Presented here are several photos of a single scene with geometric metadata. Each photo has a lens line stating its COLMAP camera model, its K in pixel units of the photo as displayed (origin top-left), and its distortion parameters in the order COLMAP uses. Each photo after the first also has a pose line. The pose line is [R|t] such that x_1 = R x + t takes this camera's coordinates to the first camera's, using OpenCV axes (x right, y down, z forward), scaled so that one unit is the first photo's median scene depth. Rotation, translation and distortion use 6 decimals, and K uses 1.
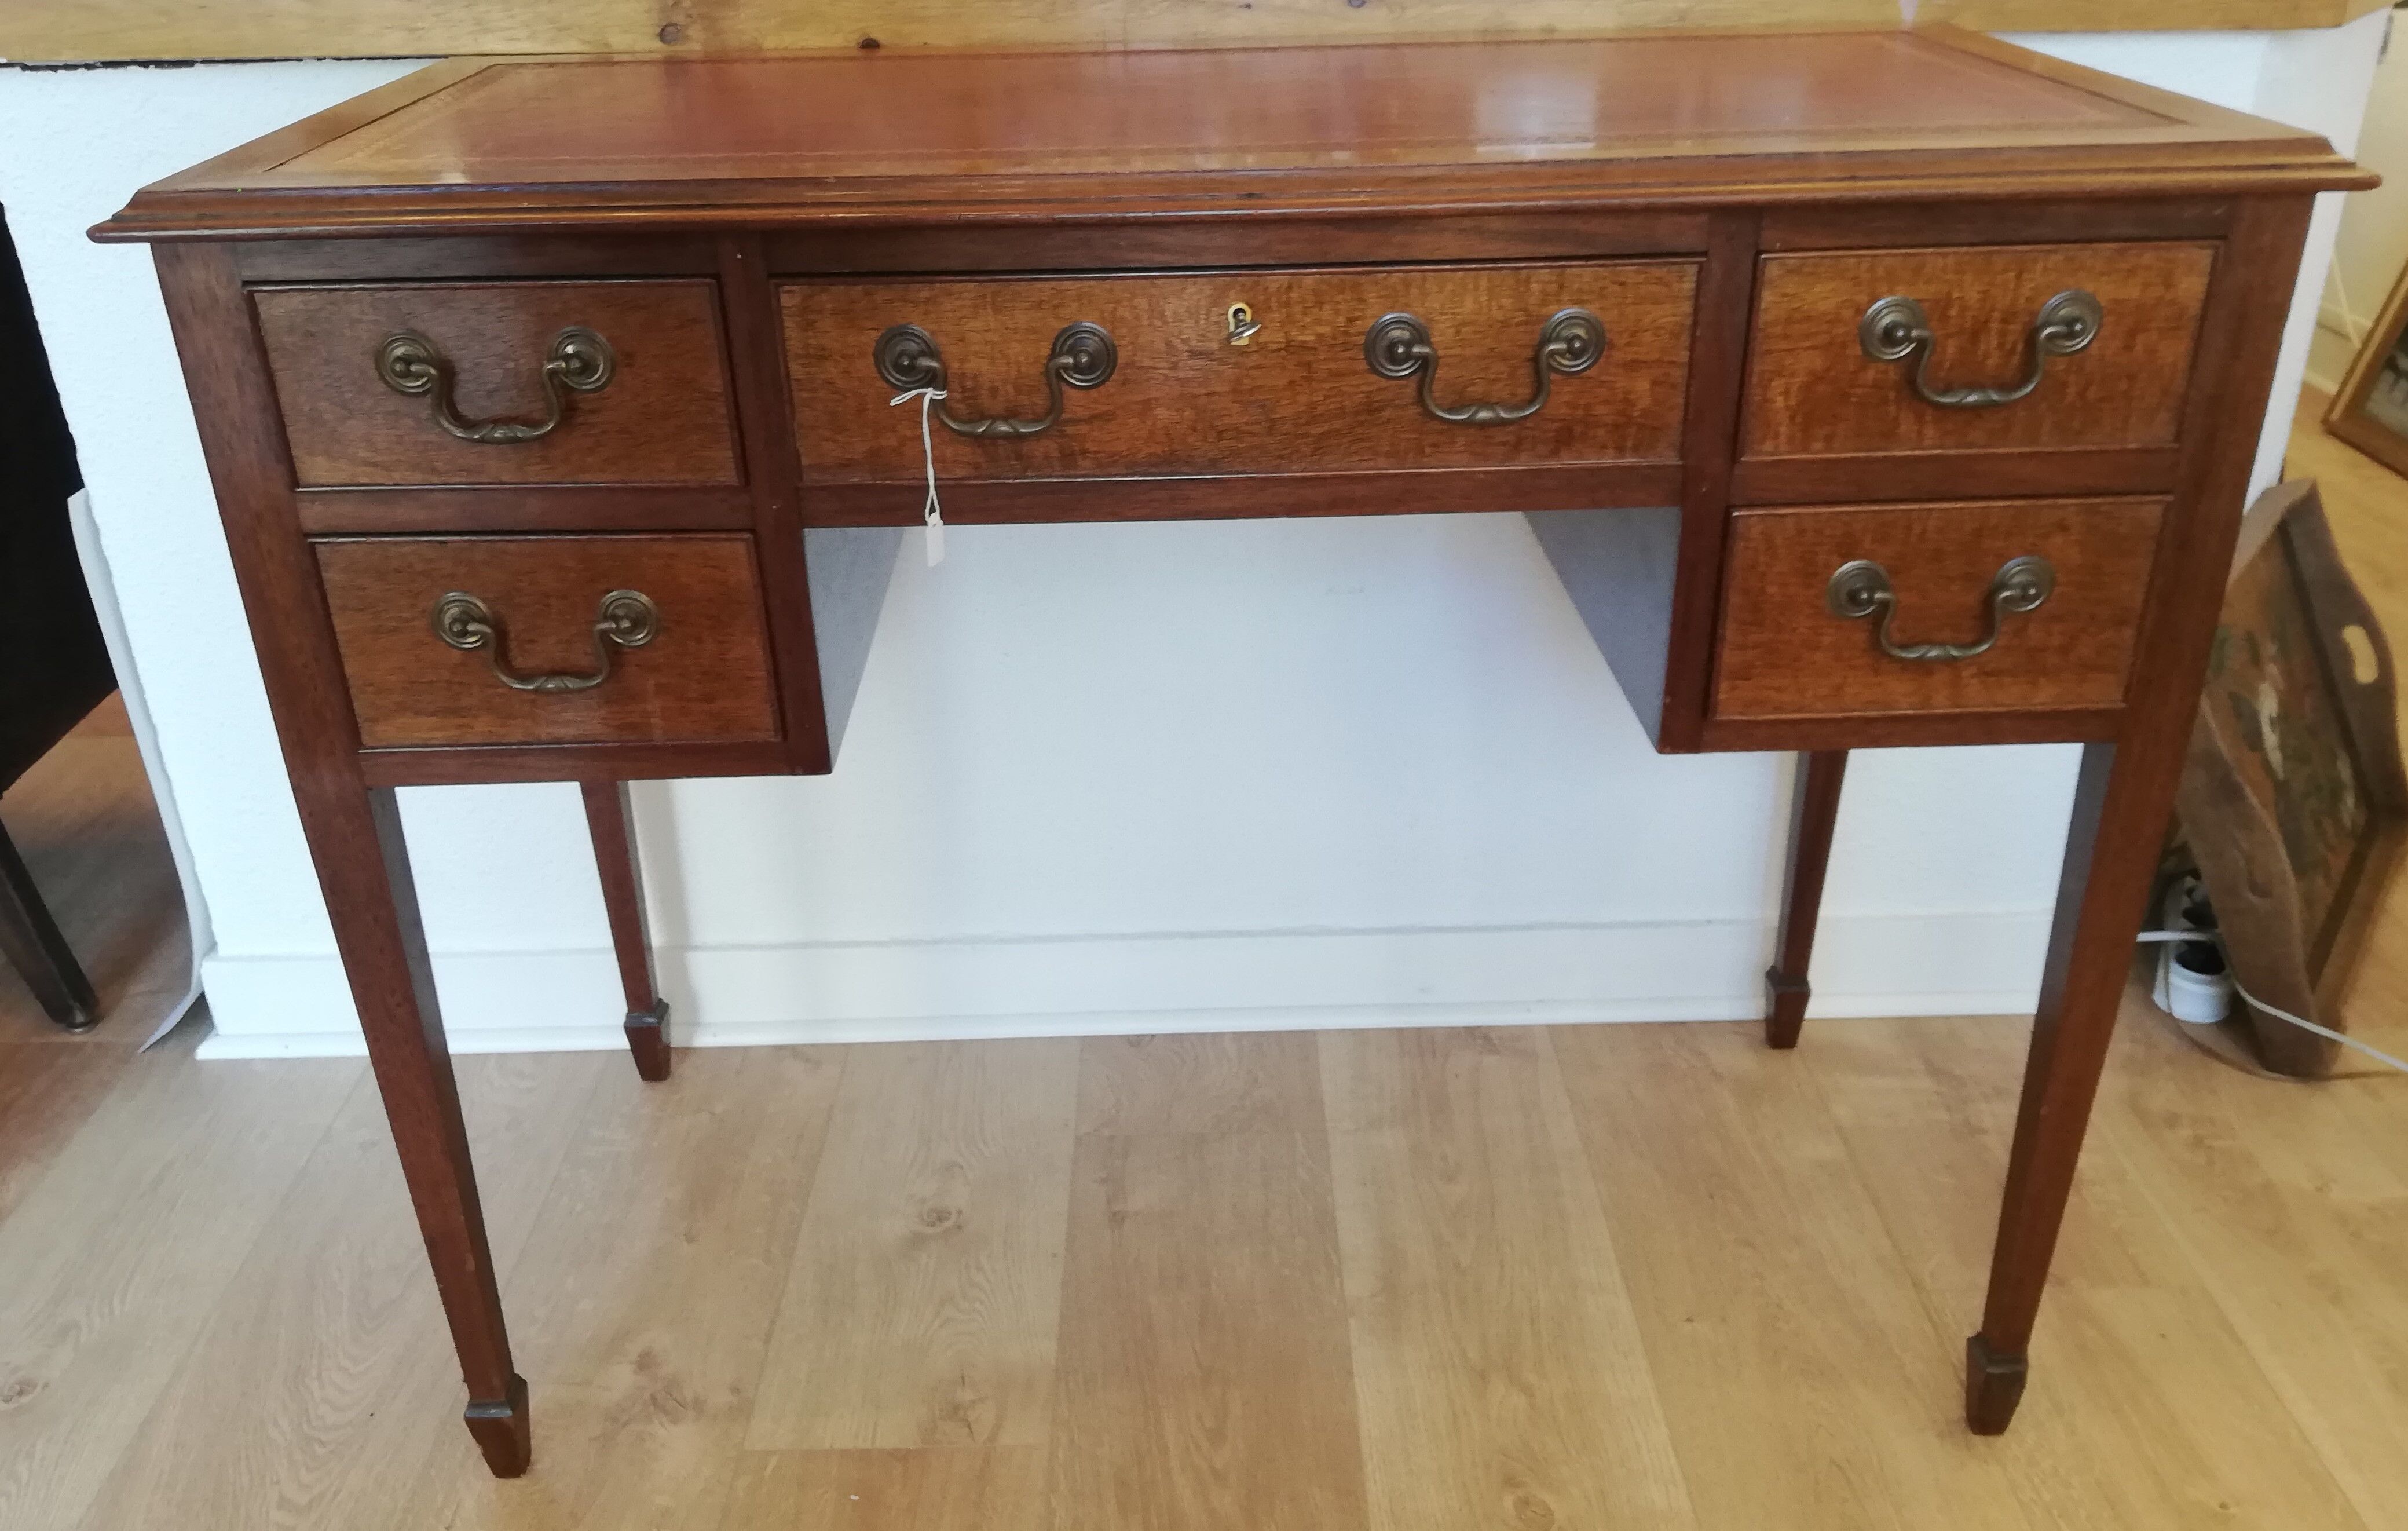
lens RADIAL K [[1960.3, 0, 1199.2], [0, 1960.3, 864.4], [0, 0, 1]] dist [0.126115, -0.248467]
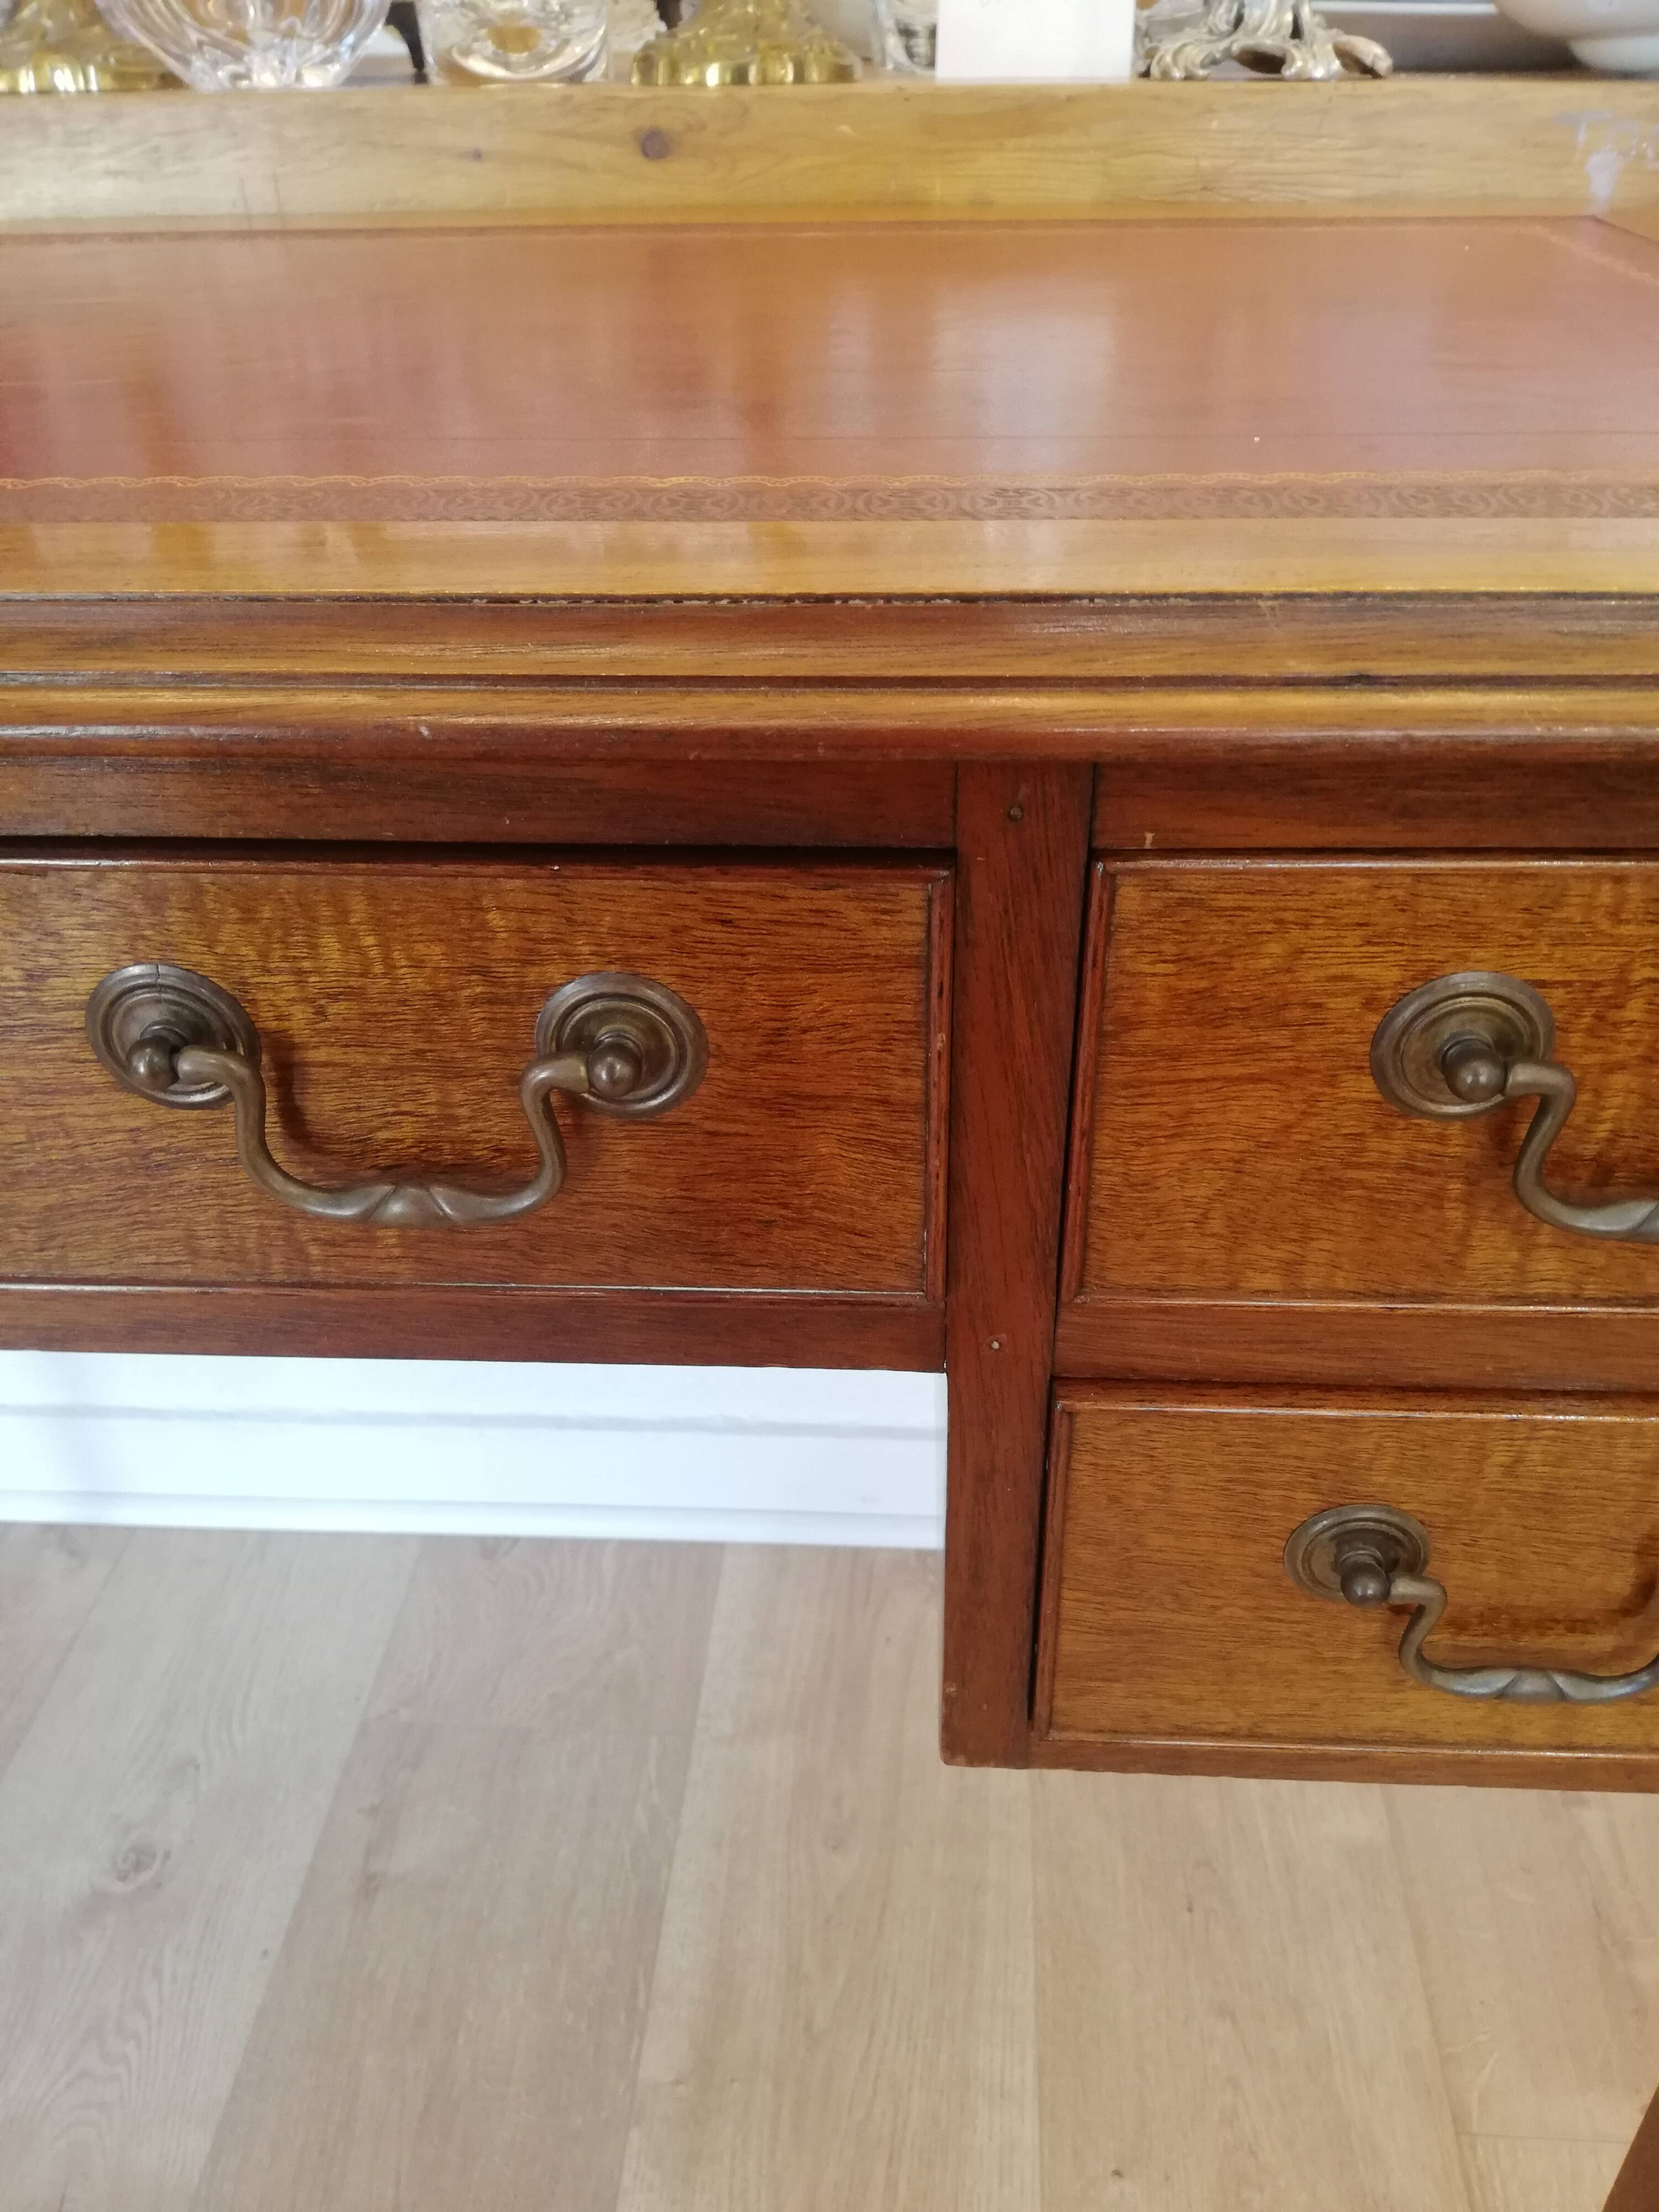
lens RADIAL K [[1659.8, 0, 838.5], [0, 1659.8, 1111.7], [0, 0, 1]] dist [0.054519, -0.084384]
pose [[0.997103, 0.046495, -0.060191, 0.178892], [-0.040067, 0.993779, 0.103917, -0.204273], [0.064648, -0.101204, 0.992763, 0.483644]]
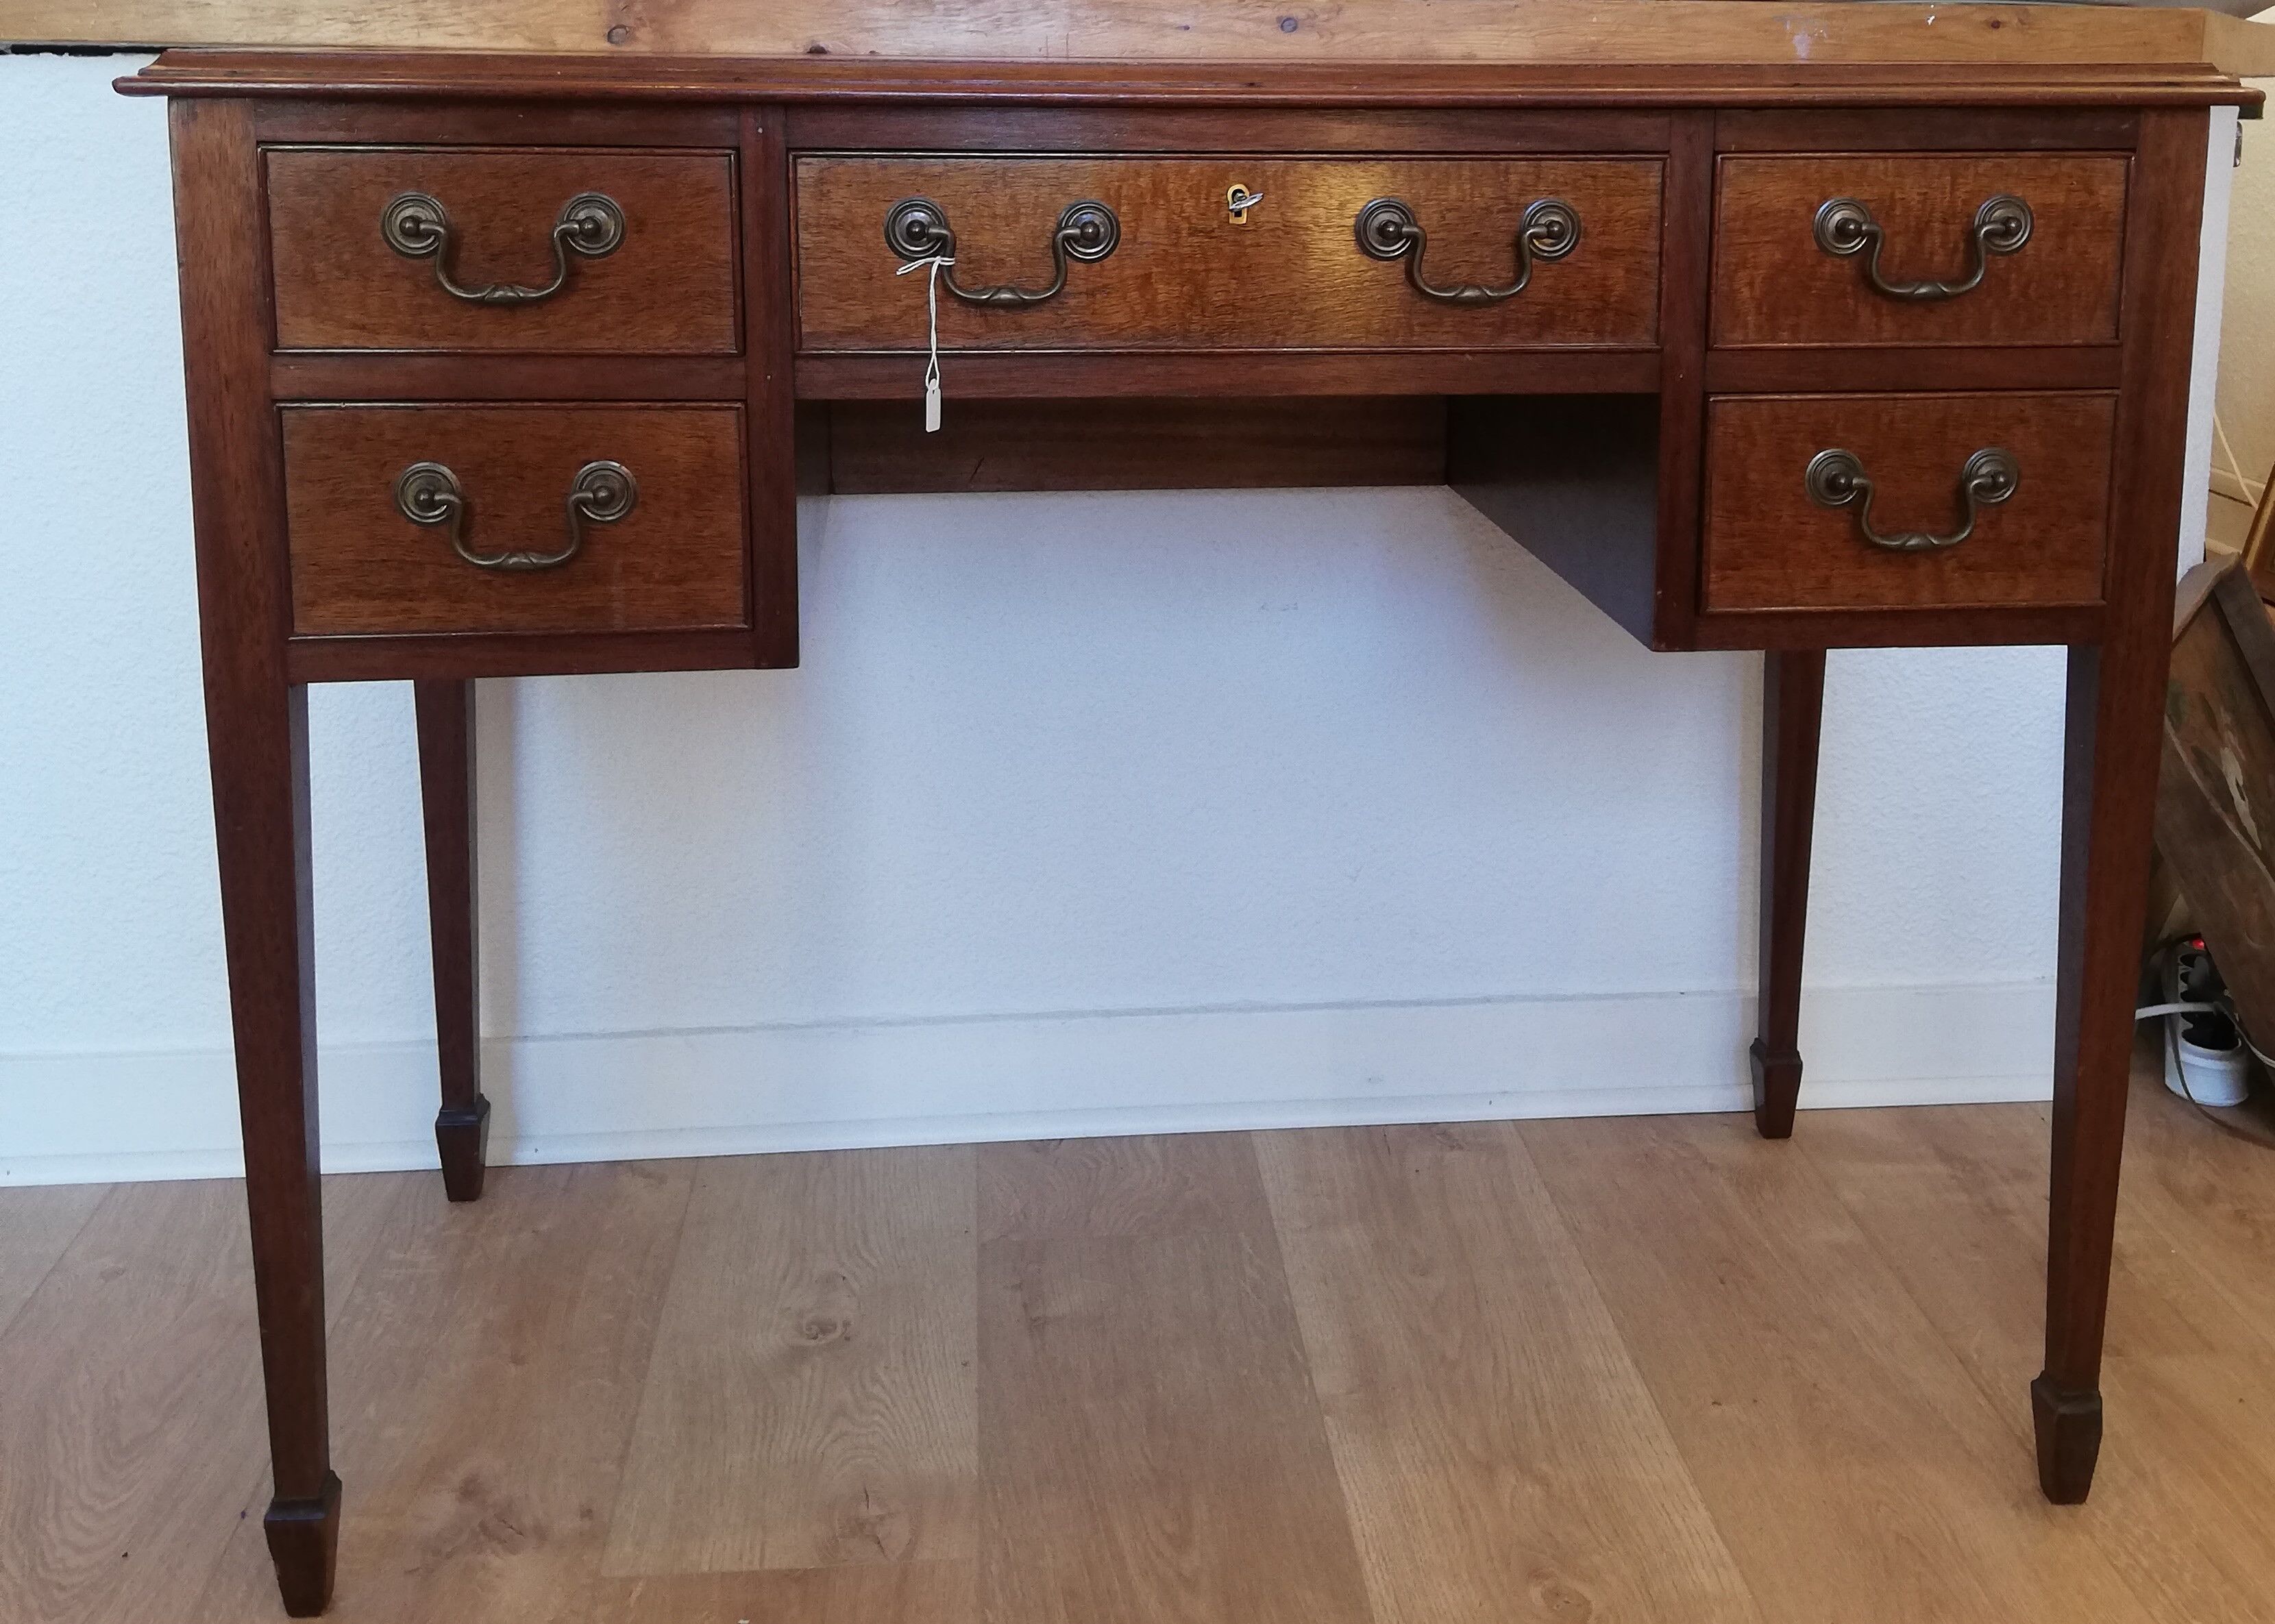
lens RADIAL K [[2311.5, 0, 1203.7], [0, 2311.5, 440.6], [0, 0, 1]] dist [0.106419, -0.172923]
pose [[0.995591, 0.010682, 0.093189, -0.077801], [0.020233, 0.945652, -0.324551, 0.170515], [-0.091591, 0.325005, 0.941266, -0.077121]]
